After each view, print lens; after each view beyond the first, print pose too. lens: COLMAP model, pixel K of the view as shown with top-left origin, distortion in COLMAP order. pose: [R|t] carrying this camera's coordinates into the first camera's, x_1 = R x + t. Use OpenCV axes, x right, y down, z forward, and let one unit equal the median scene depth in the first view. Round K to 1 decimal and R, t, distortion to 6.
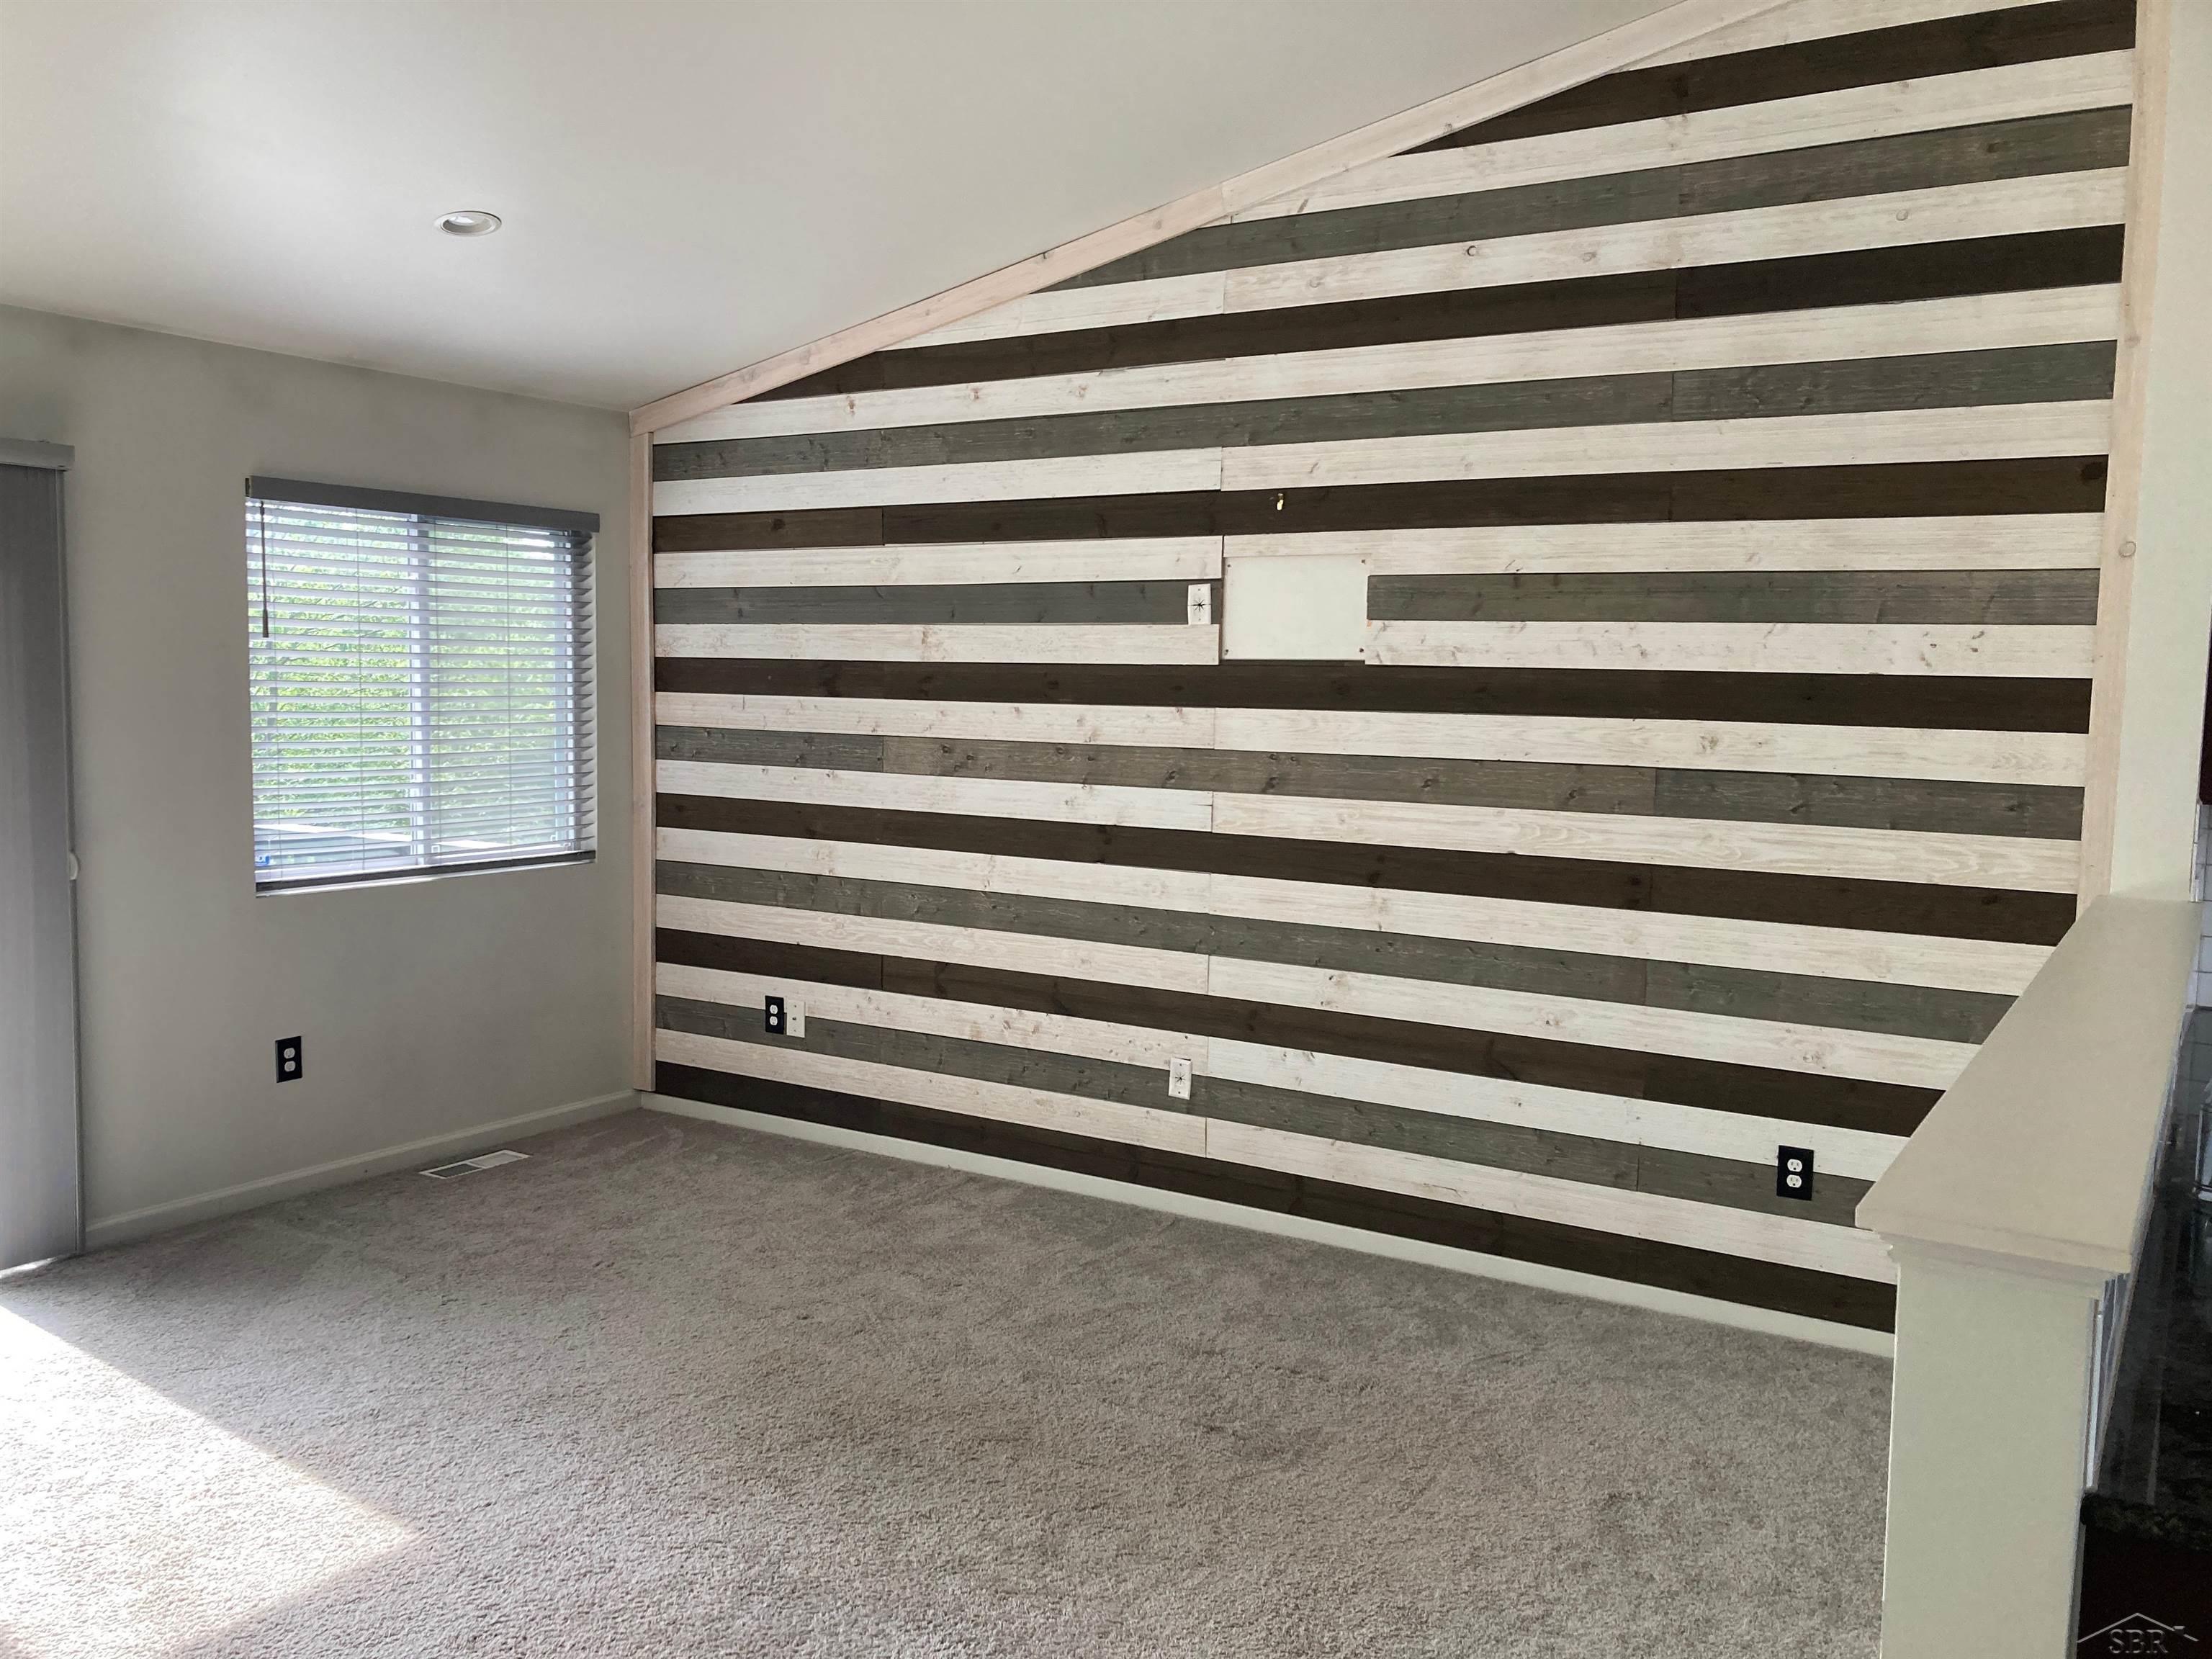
lens RADIAL K [[1853.5, 0, 1106.0], [0, 1853.5, 829.5], [0, 0, 1]] dist [-0.009949, 0.099989]
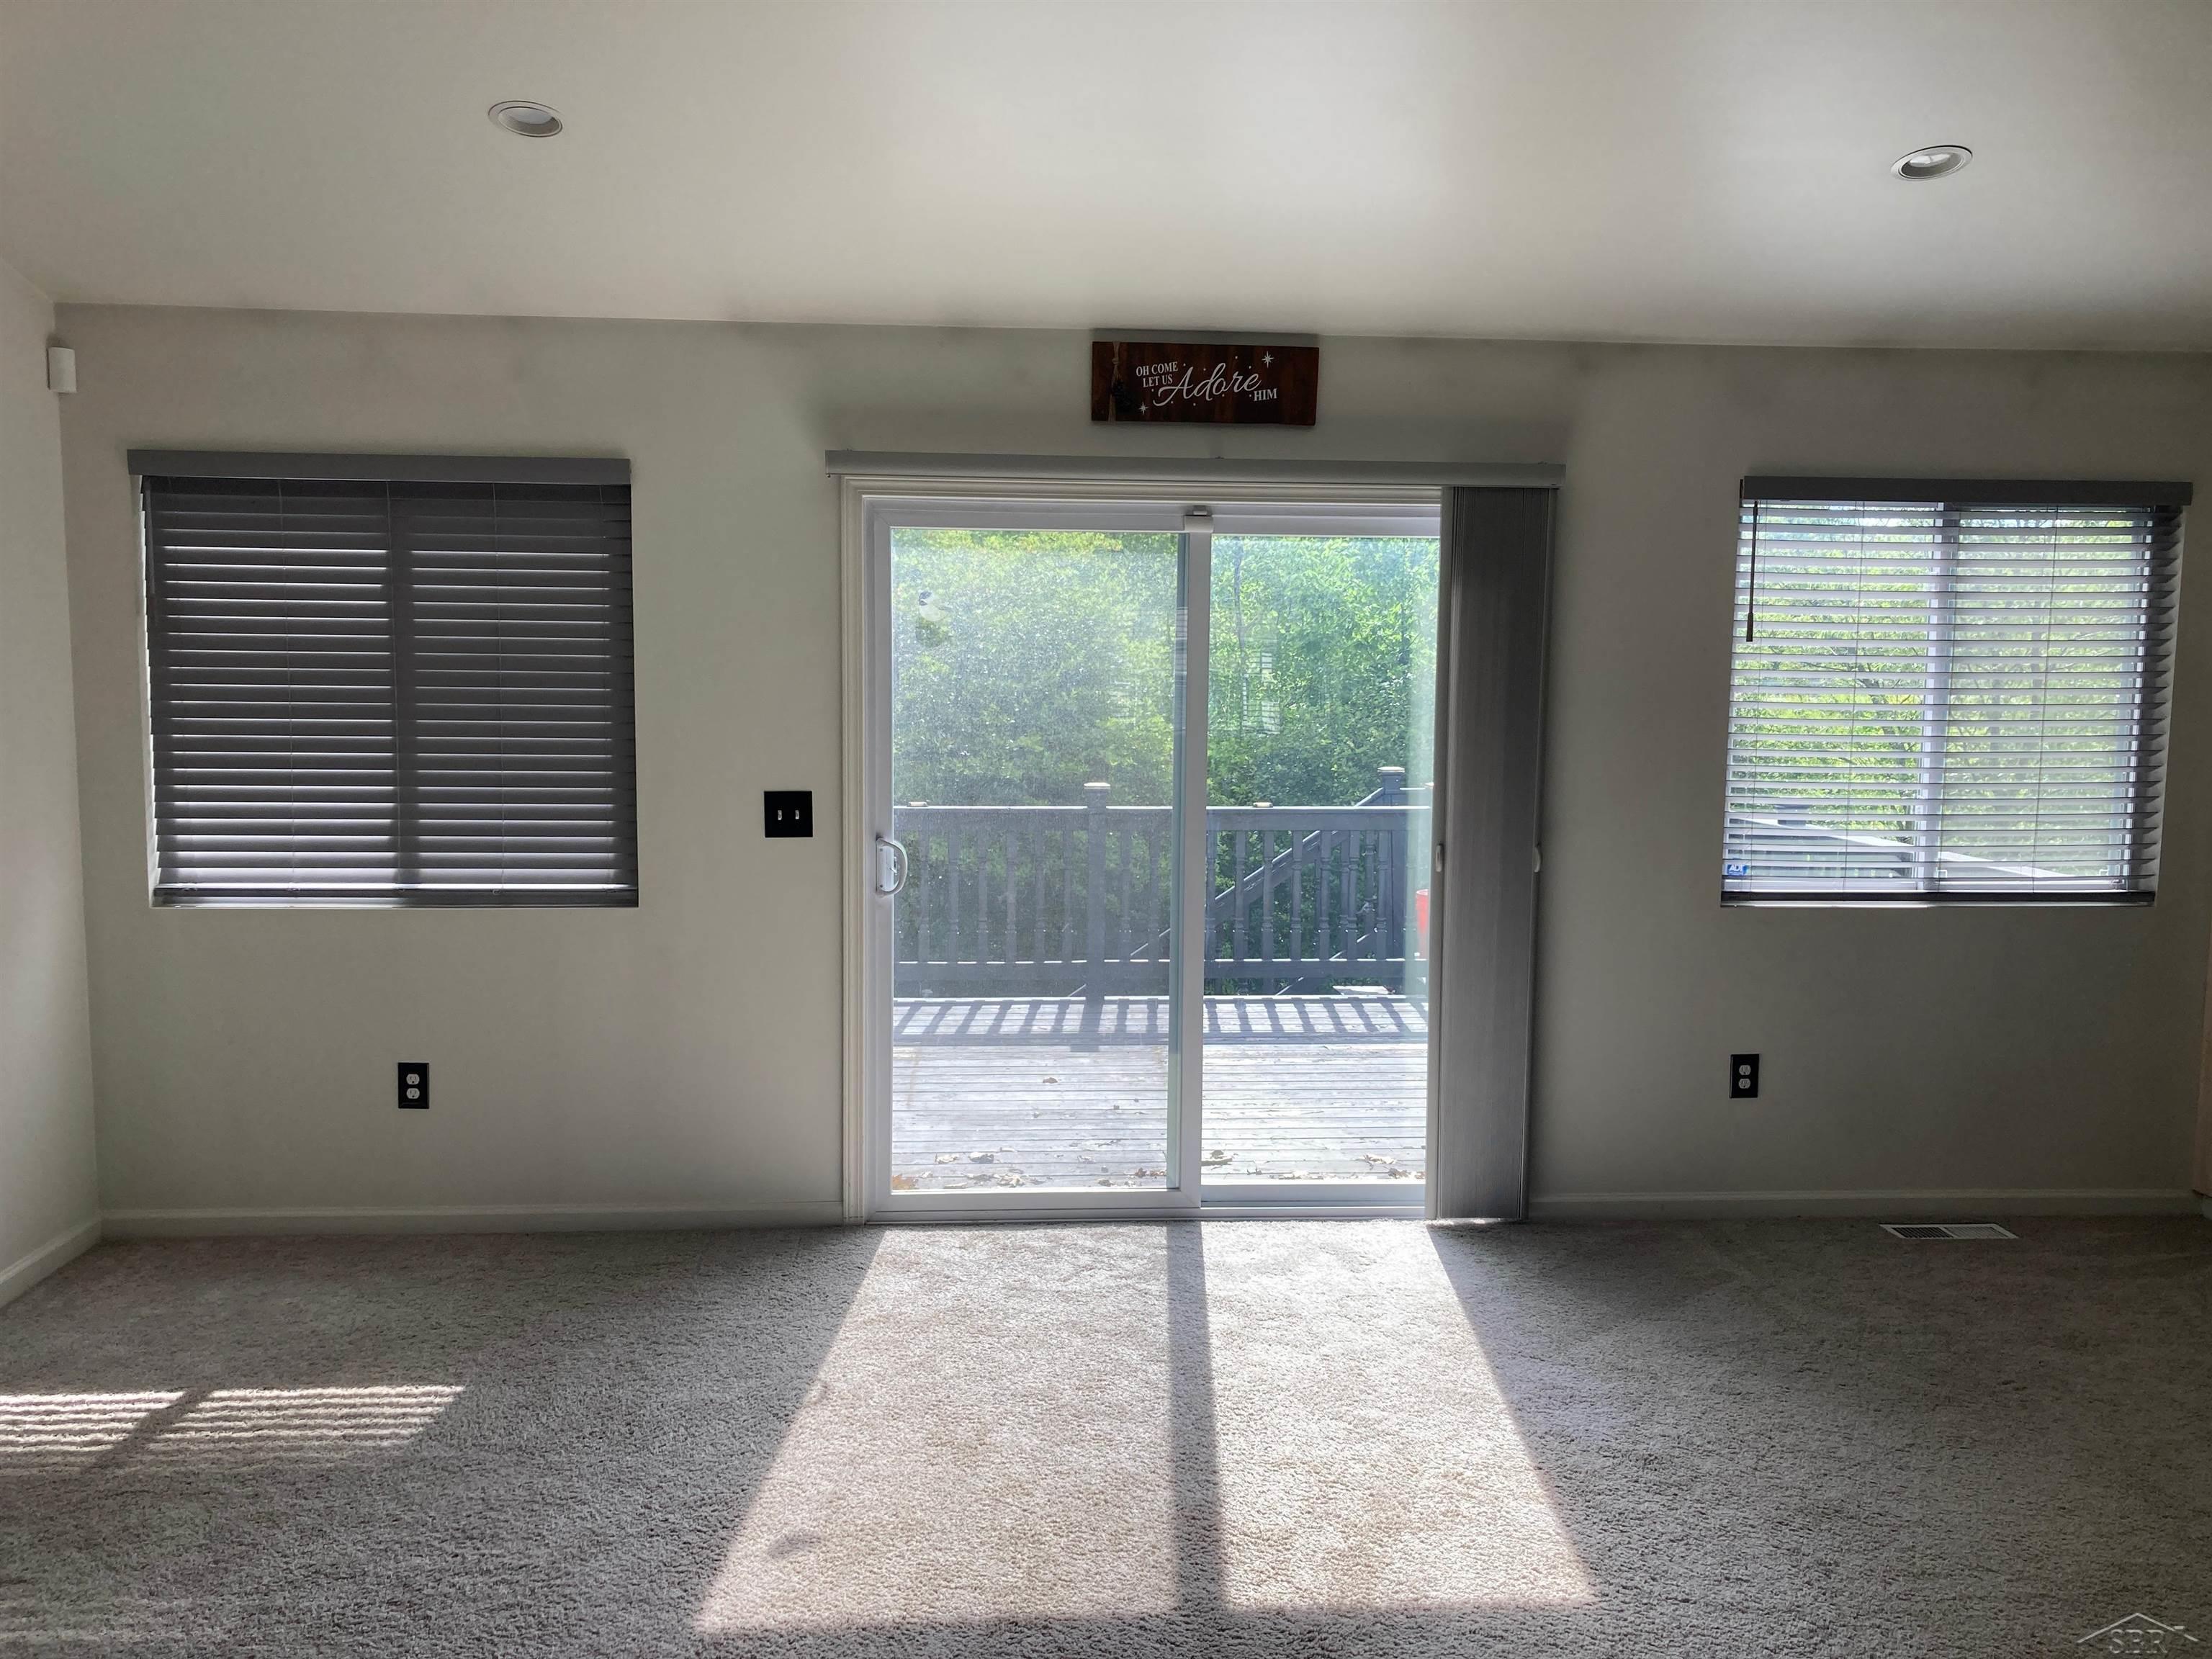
lens RADIAL K [[1853.5, 0, 1106.0], [0, 1853.5, 829.5], [0, 0, 1]] dist [-0.009949, 0.099989]
pose [[0.596043, 0.062421, -0.800522, 0.131698], [-0.068145, 0.997309, 0.027028, -0.008378], [0.800055, 0.038442, 0.598693, 0.151755]]
